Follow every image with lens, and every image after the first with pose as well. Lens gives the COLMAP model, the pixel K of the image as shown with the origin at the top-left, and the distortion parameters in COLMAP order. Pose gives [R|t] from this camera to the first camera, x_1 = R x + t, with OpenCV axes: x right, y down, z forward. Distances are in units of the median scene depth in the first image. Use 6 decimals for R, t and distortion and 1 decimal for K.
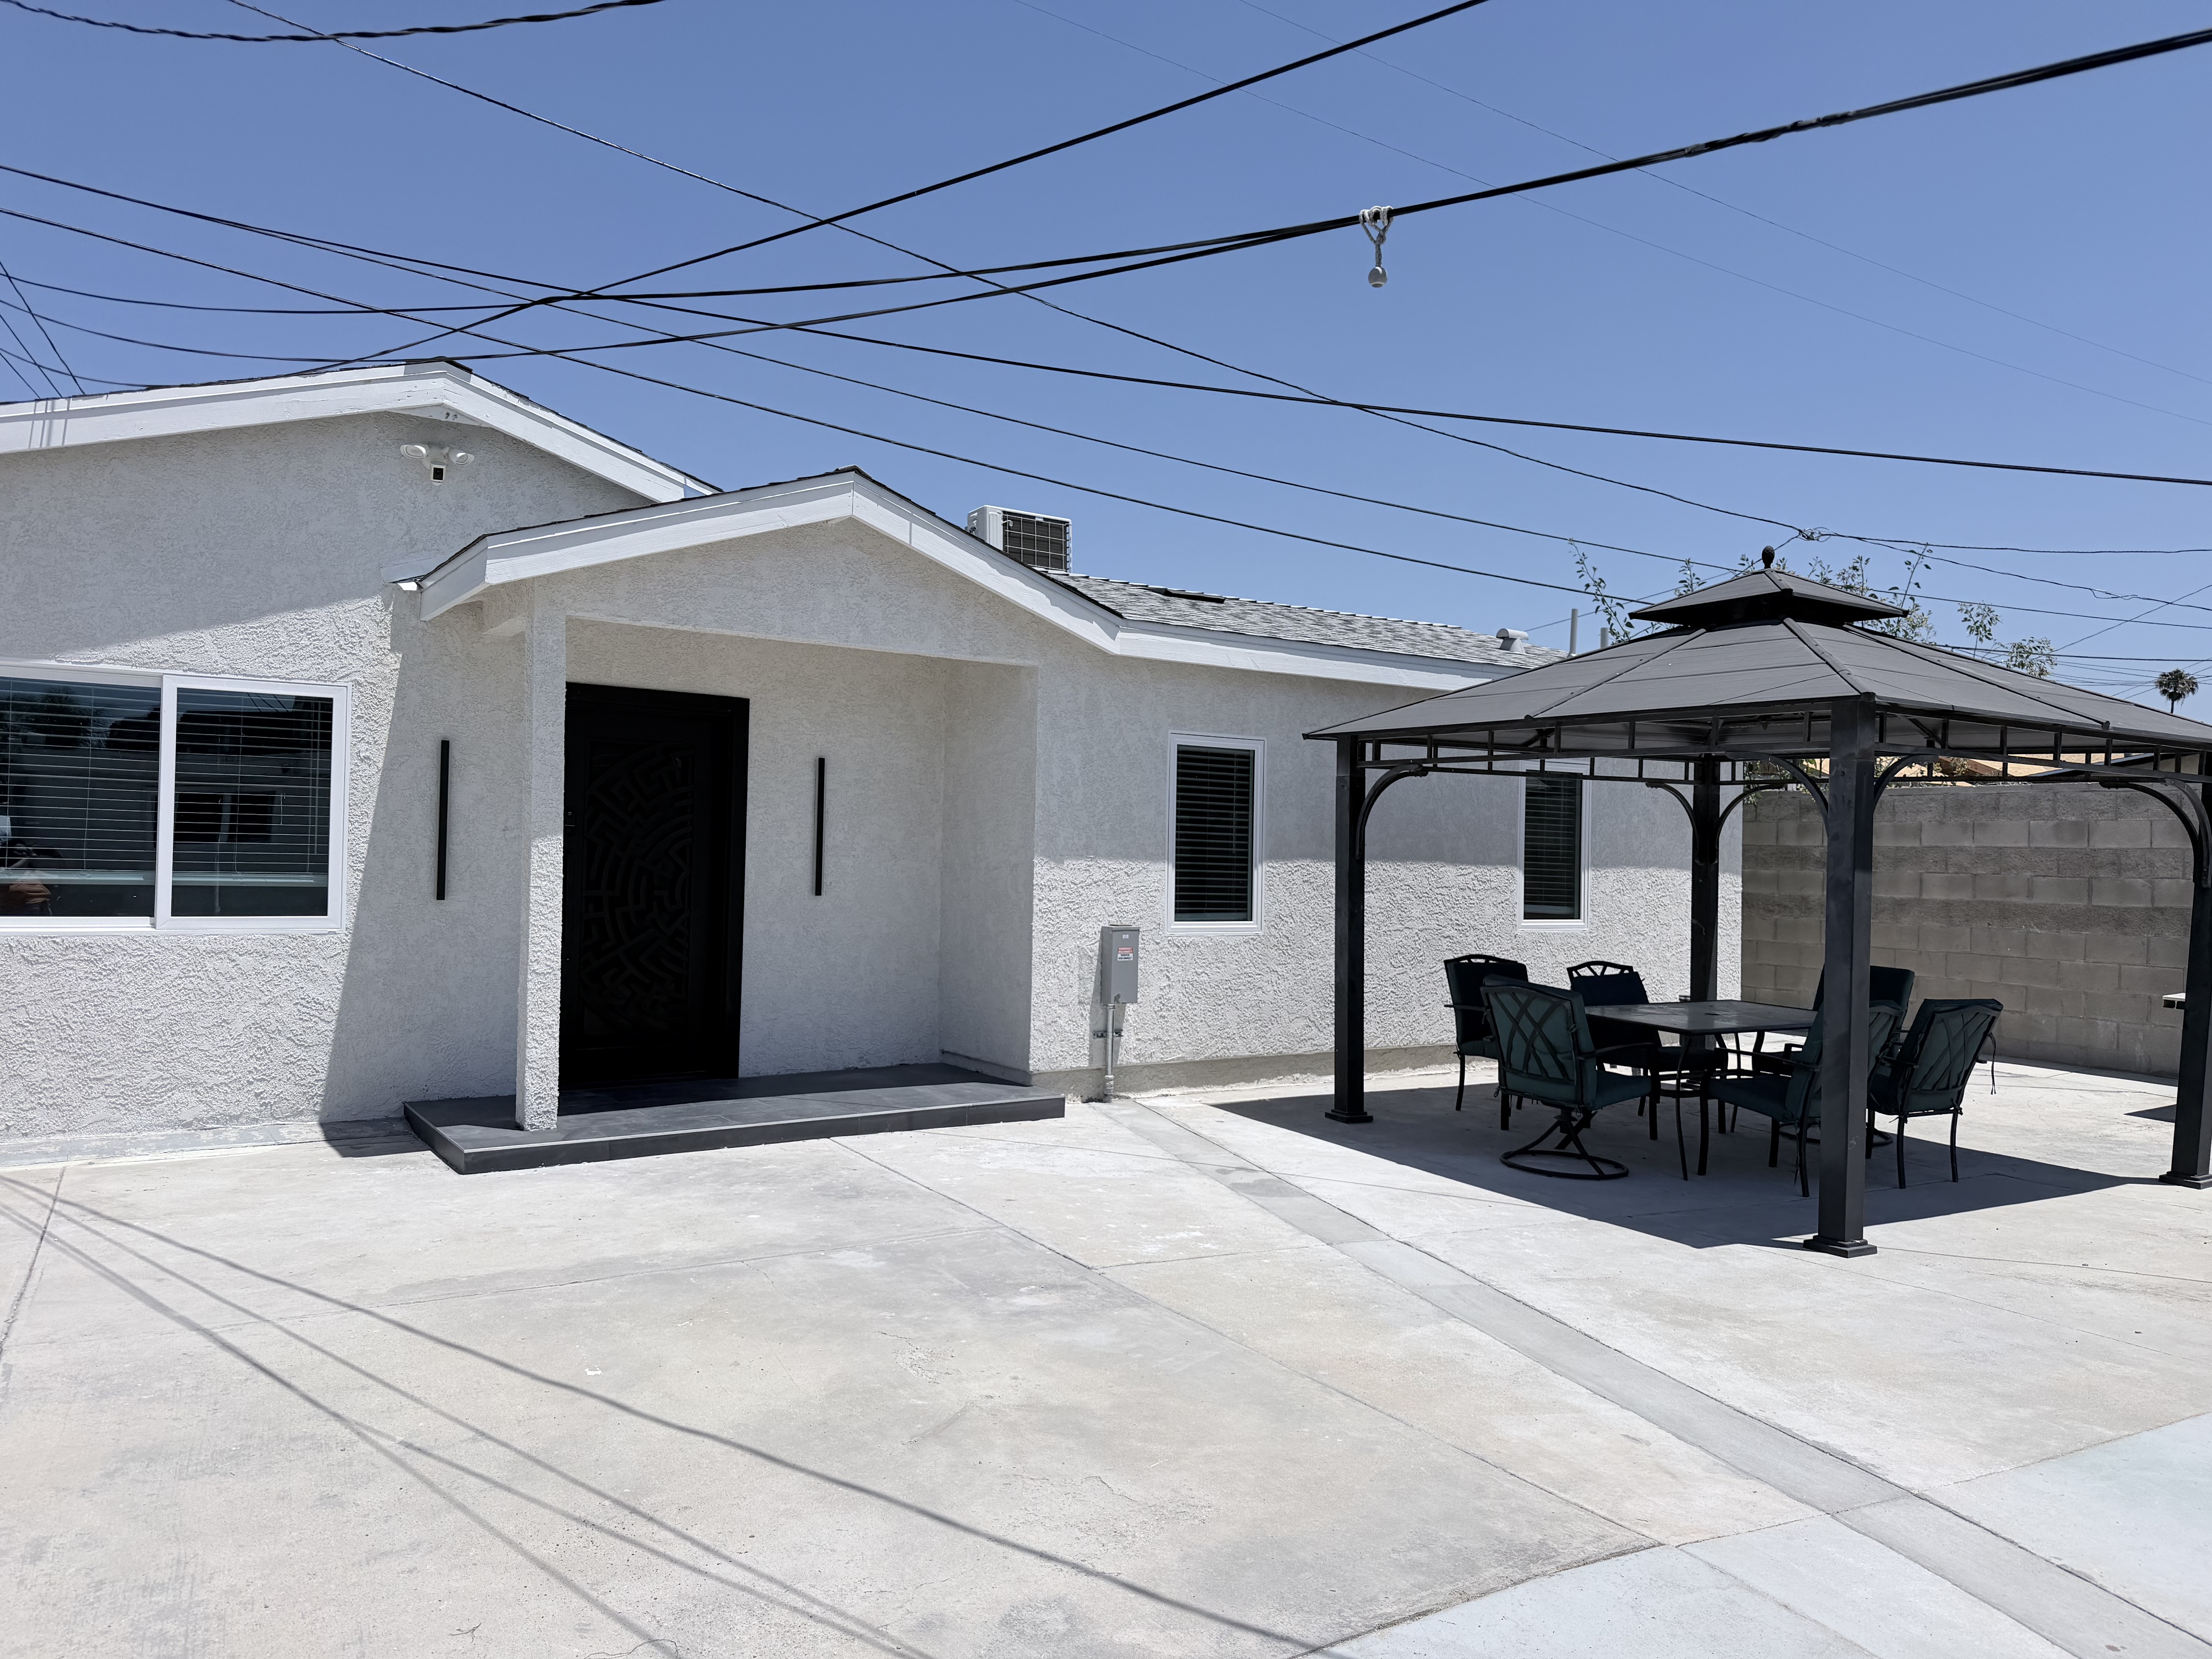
lens RADIAL K [[1551.2, 0, 1105.0], [0, 1551.2, 830.9], [0, 0, 1]] dist [0.027330, -0.028777]
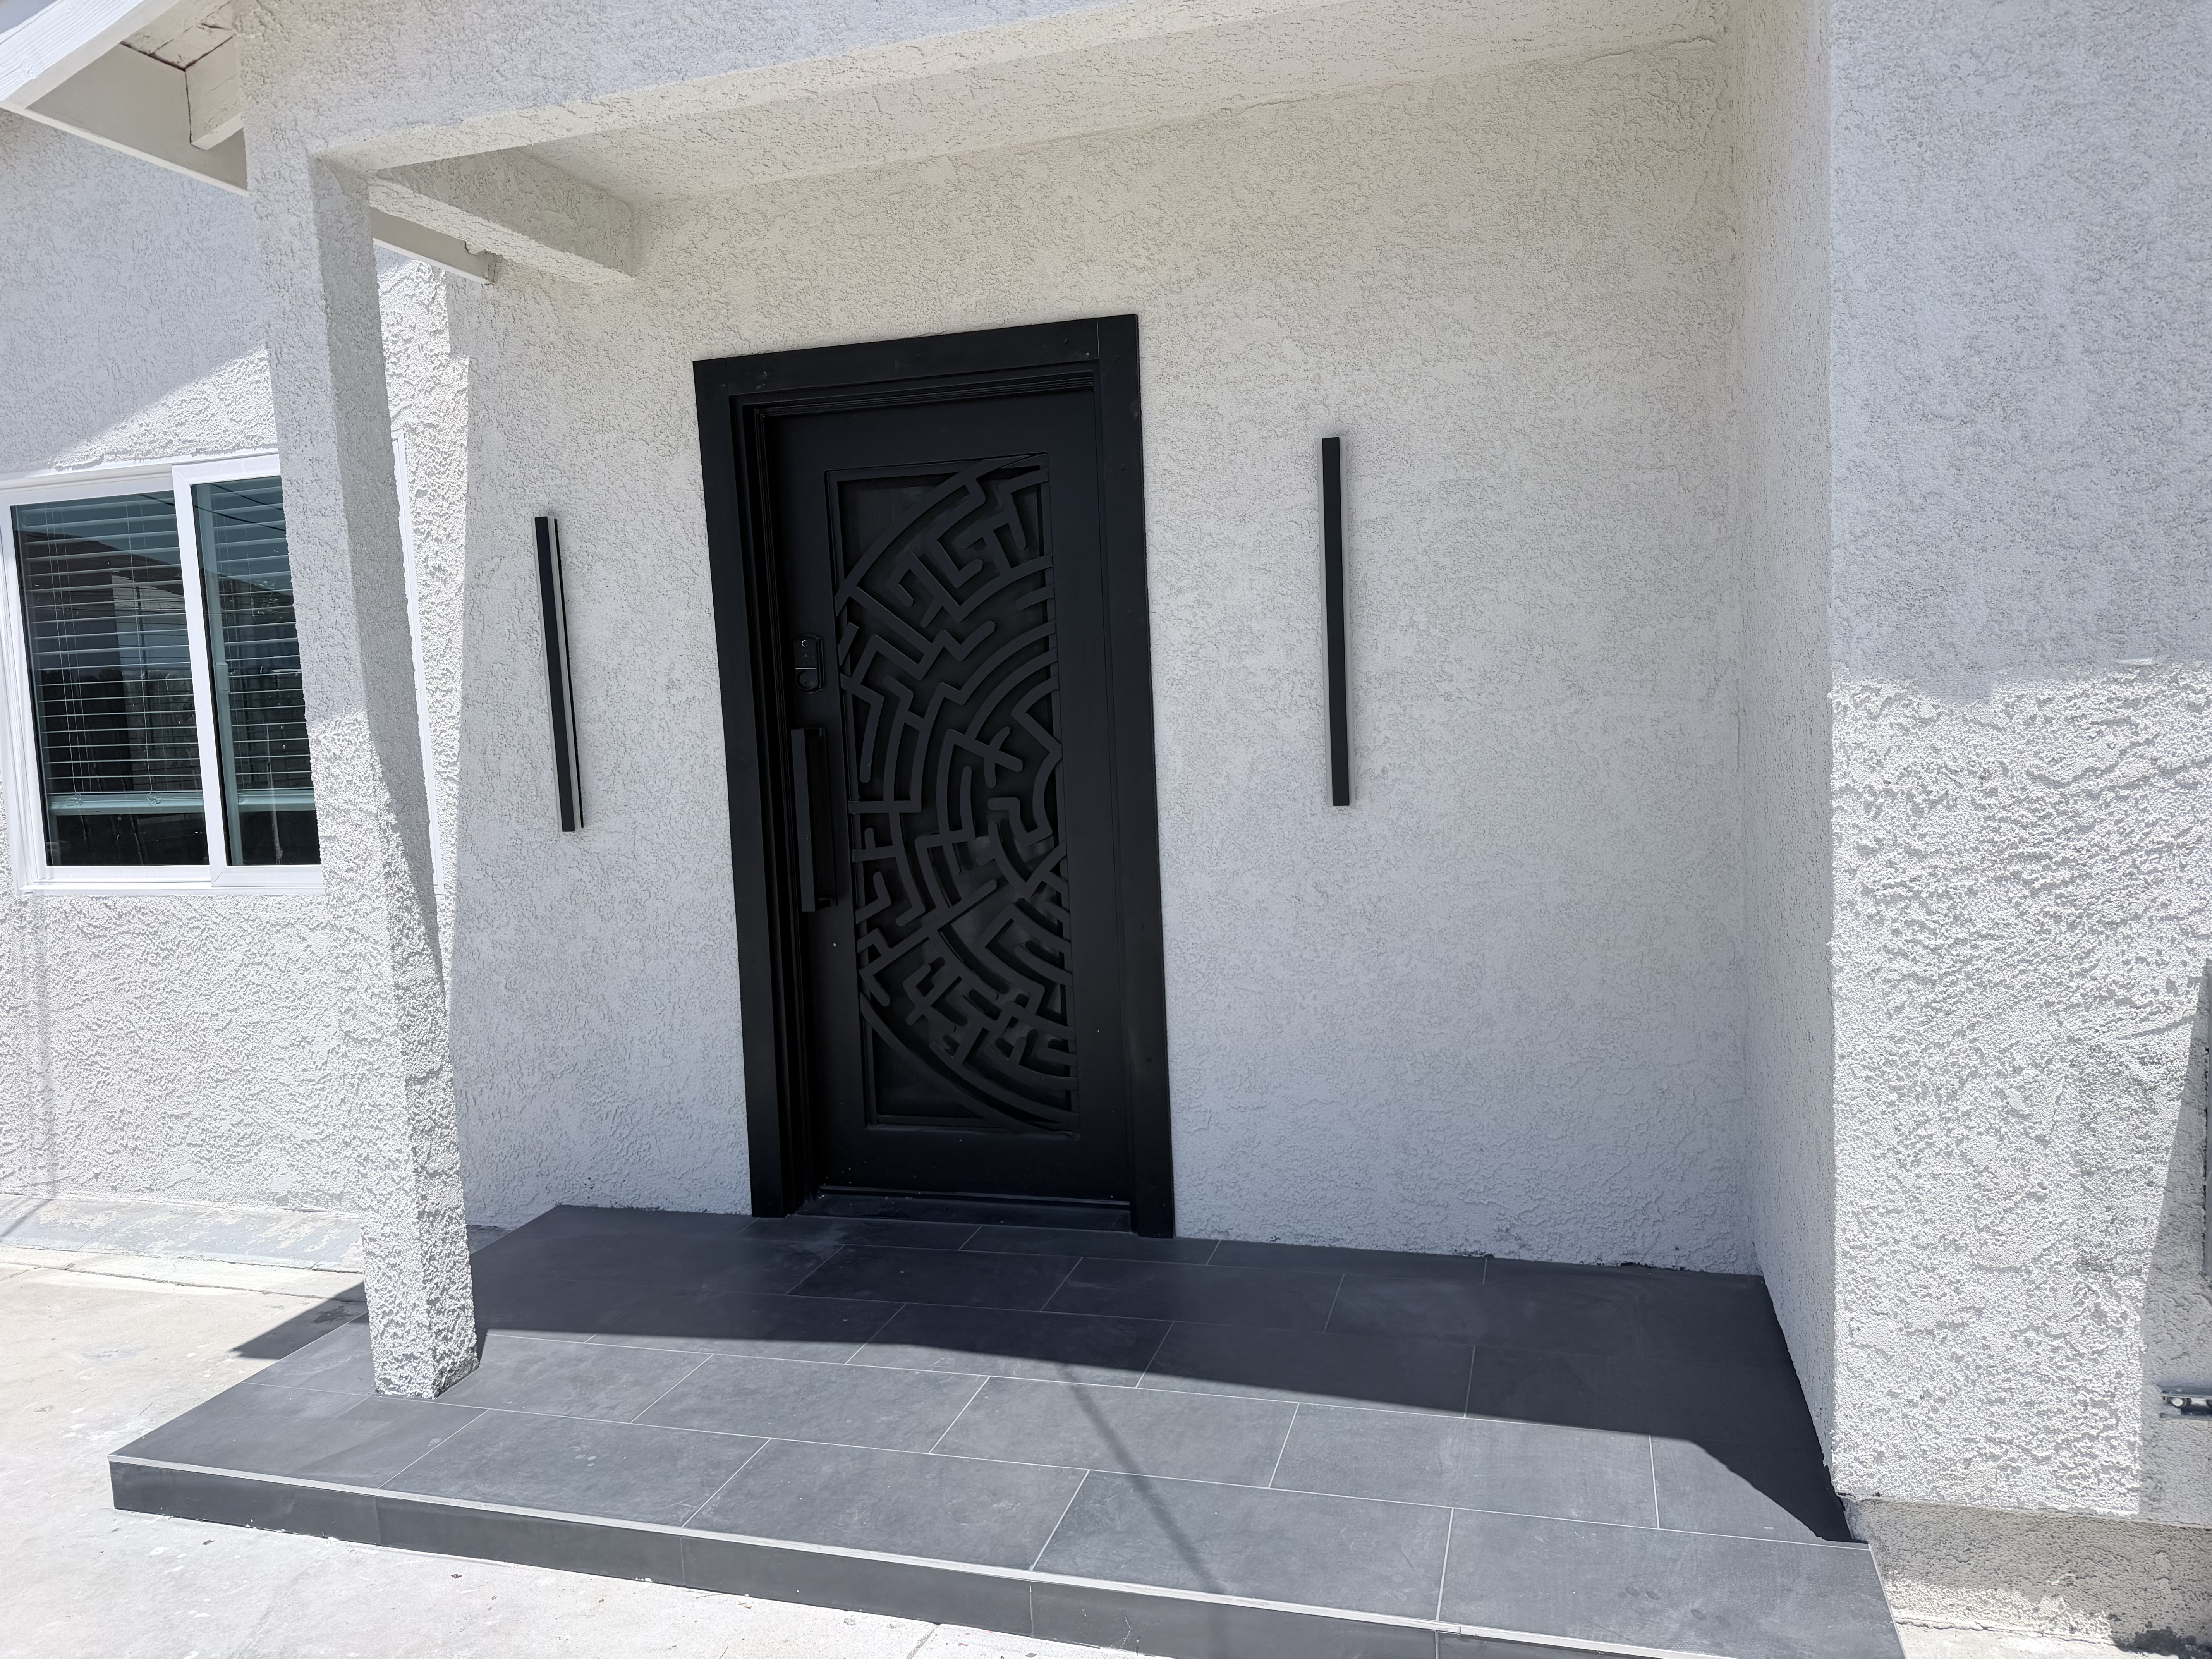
lens RADIAL K [[1551.2, 0, 1104.8], [0, 1551.2, 821.0], [0, 0, 1]] dist [0.027330, -0.028777]
pose [[0.628686, 0.020739, -0.777383, 0.080810], [0.073727, 0.993552, 0.086131, 0.009079], [0.774156, -0.111464, 0.623103, 0.776806]]
